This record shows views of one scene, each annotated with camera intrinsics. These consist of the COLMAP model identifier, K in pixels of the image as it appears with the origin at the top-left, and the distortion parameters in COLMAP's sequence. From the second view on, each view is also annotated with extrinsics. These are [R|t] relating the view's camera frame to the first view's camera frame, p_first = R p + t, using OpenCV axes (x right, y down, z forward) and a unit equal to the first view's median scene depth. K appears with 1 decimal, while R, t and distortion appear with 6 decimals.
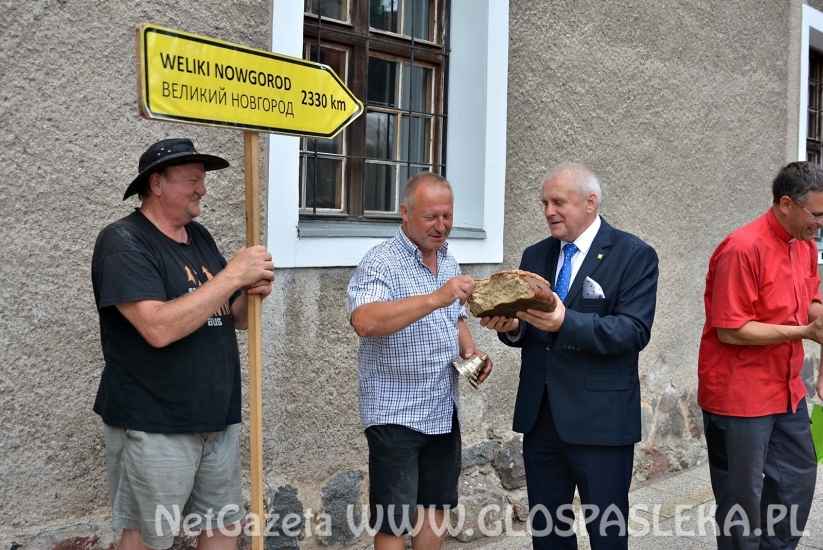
lens RADIAL K [[869.7, 0, 409.4], [0, 869.7, 277.2], [0, 0, 1]] dist [-0.115381, 0.101967]
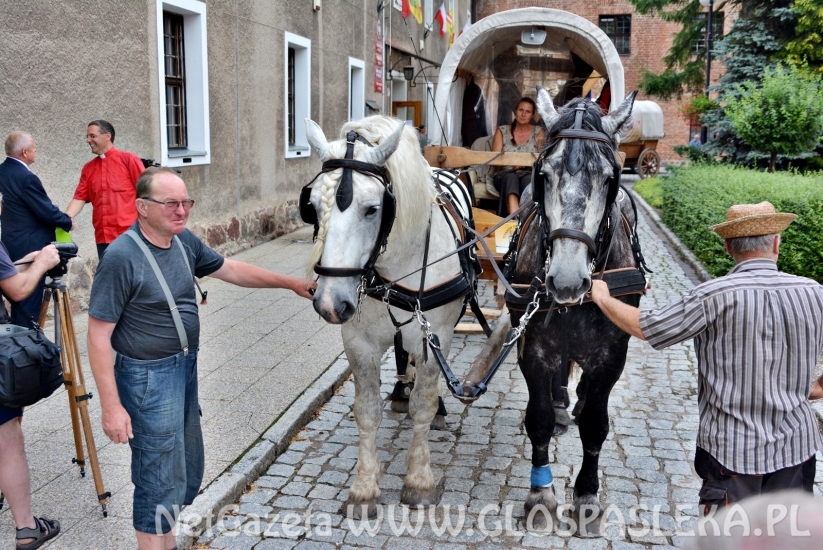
lens RADIAL K [[869.7, 0, 409.4], [0, 869.7, 277.2], [0, 0, 1]] dist [-0.115381, 0.101967]
pose [[0.811892, -0.117358, 0.571890, -0.090365], [0.043774, 0.989067, 0.140822, -0.024126], [-0.582164, -0.089298, 0.808153, -0.573532]]
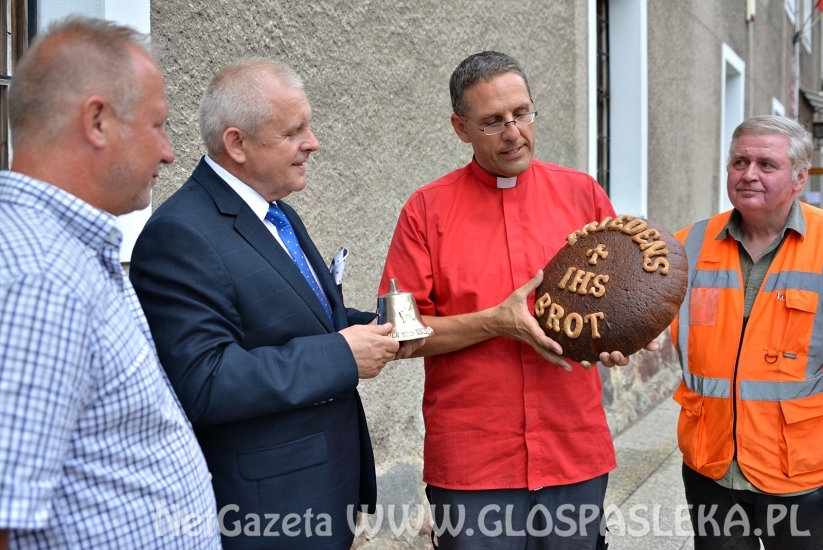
lens RADIAL K [[869.7, 0, 409.4], [0, 869.7, 277.2], [0, 0, 1]] dist [-0.115381, 0.101967]
pose [[0.959497, -0.045659, 0.277995, 0.086974], [0.040354, 0.998878, 0.024780, -0.010159], [-0.278814, -0.012558, 0.960263, 0.347947]]
